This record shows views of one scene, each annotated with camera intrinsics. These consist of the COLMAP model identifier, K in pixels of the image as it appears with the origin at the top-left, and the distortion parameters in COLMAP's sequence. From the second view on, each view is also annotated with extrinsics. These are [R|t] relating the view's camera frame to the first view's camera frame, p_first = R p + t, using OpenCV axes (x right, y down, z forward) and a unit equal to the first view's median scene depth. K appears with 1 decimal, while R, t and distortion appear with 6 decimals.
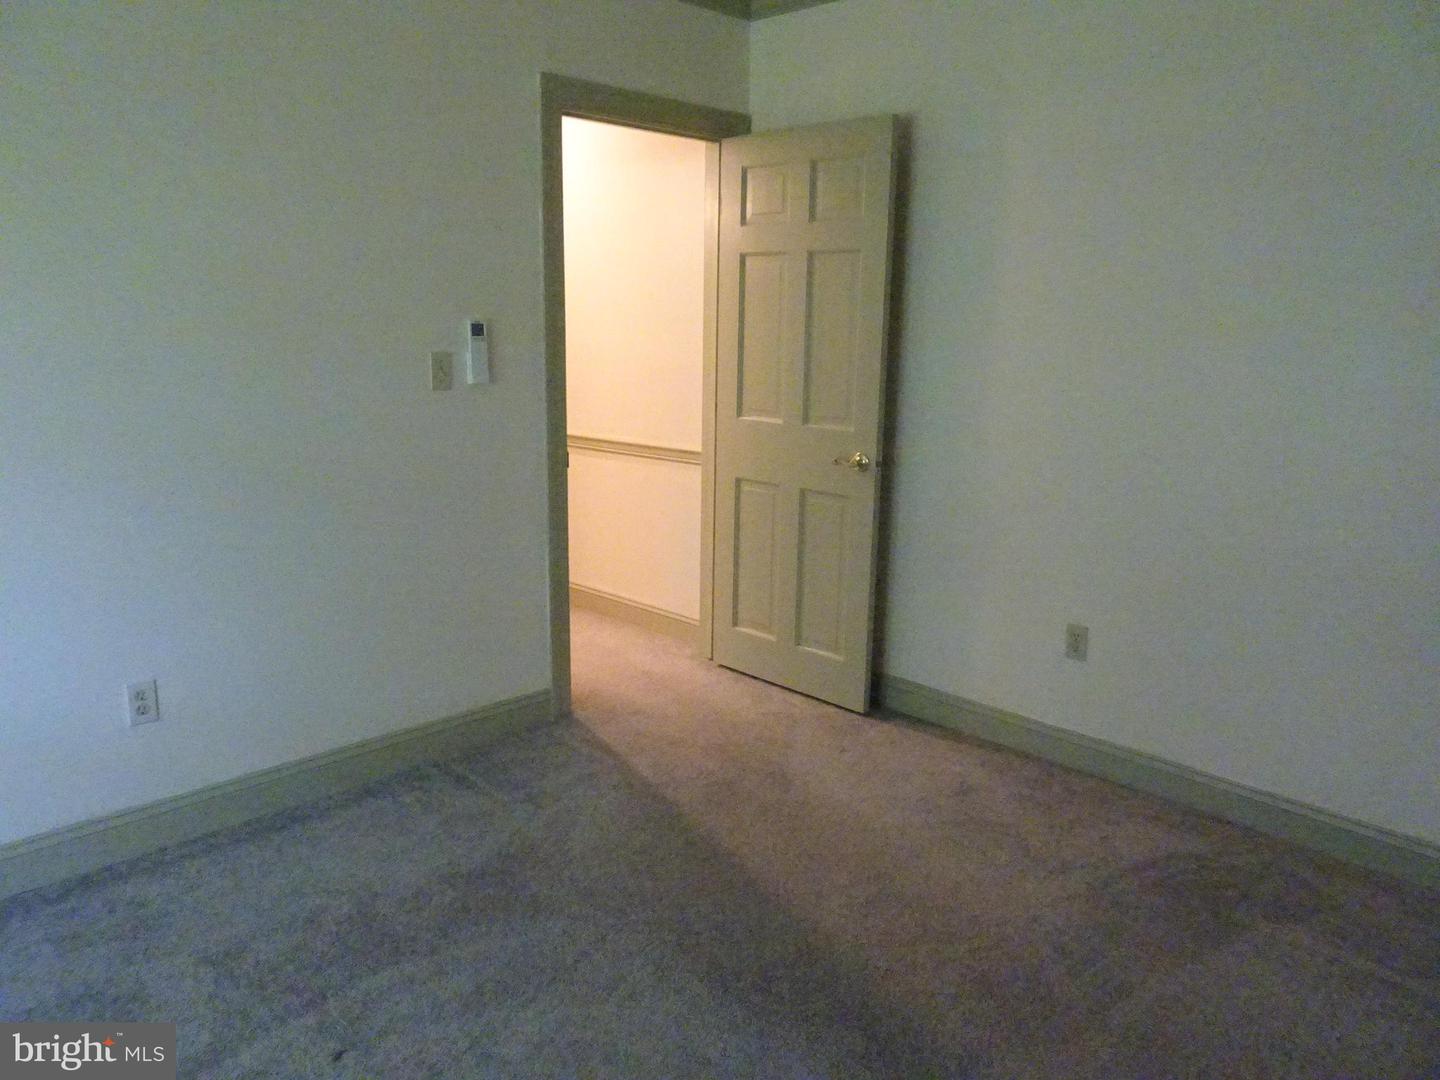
lens RADIAL K [[1048.3, 0, 720.0], [0, 1048.3, 540.0], [0, 0, 1]] dist [0.012823, -0.004154]
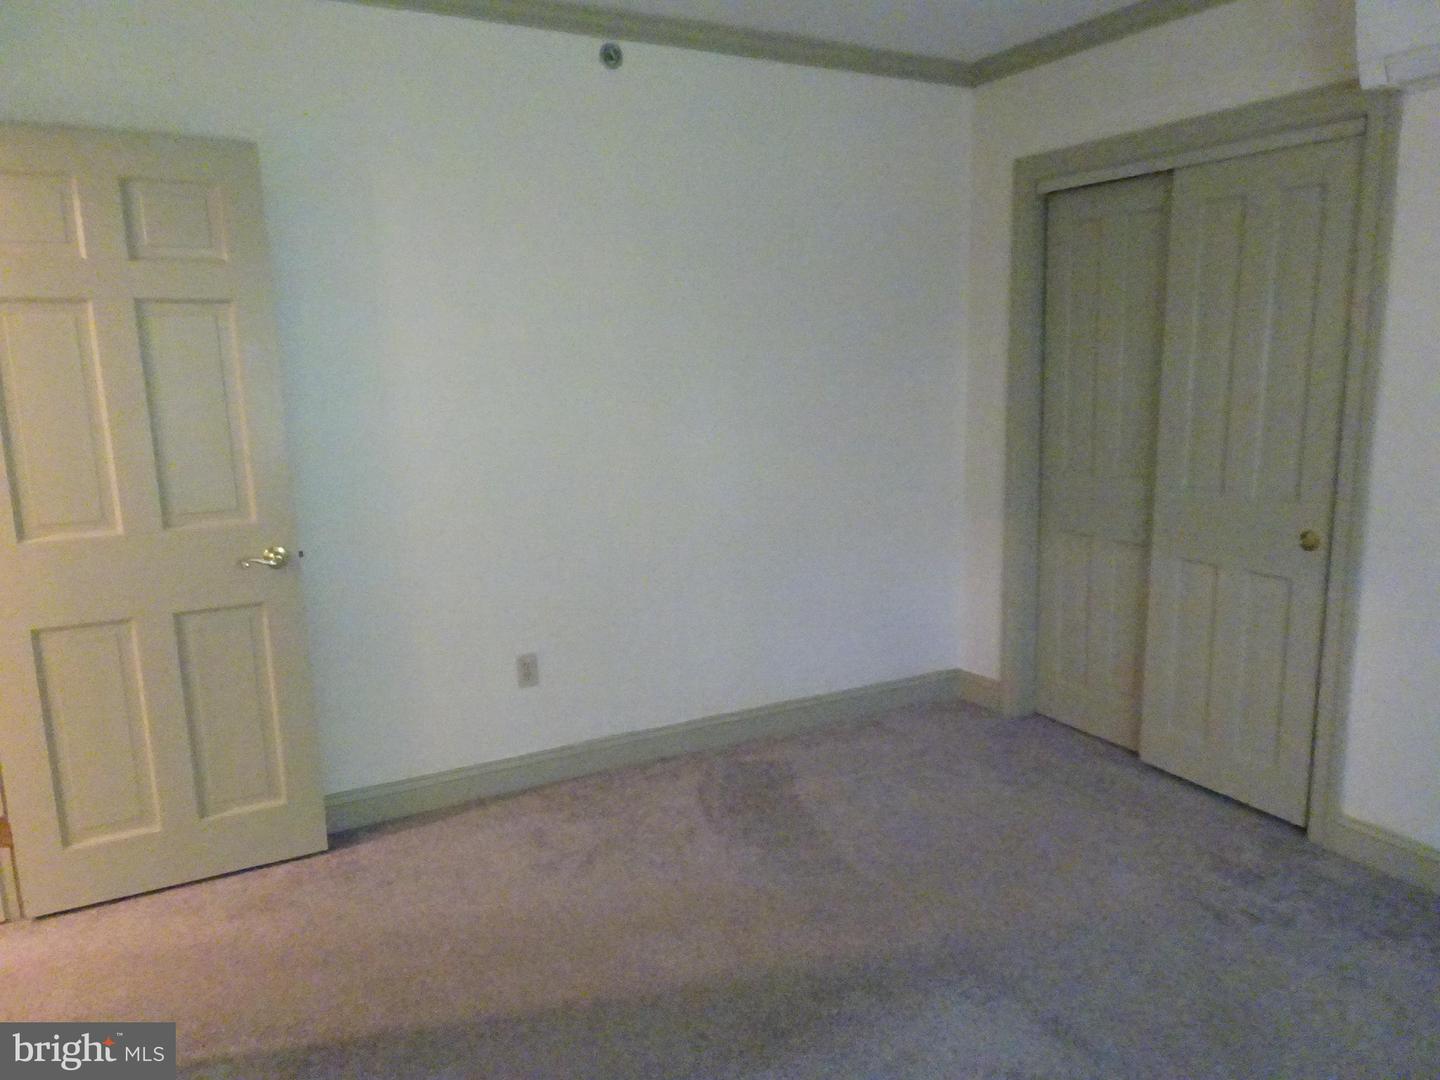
lens RADIAL K [[1048.3, 0, 720.0], [0, 1048.3, 540.0], [0, 0, 1]] dist [0.012823, -0.004154]
pose [[0.272337, -0.194815, 0.942273, -0.544313], [0.220535, 0.965858, 0.135952, -0.123662], [-0.936588, 0.170780, 0.306003, 0.424331]]
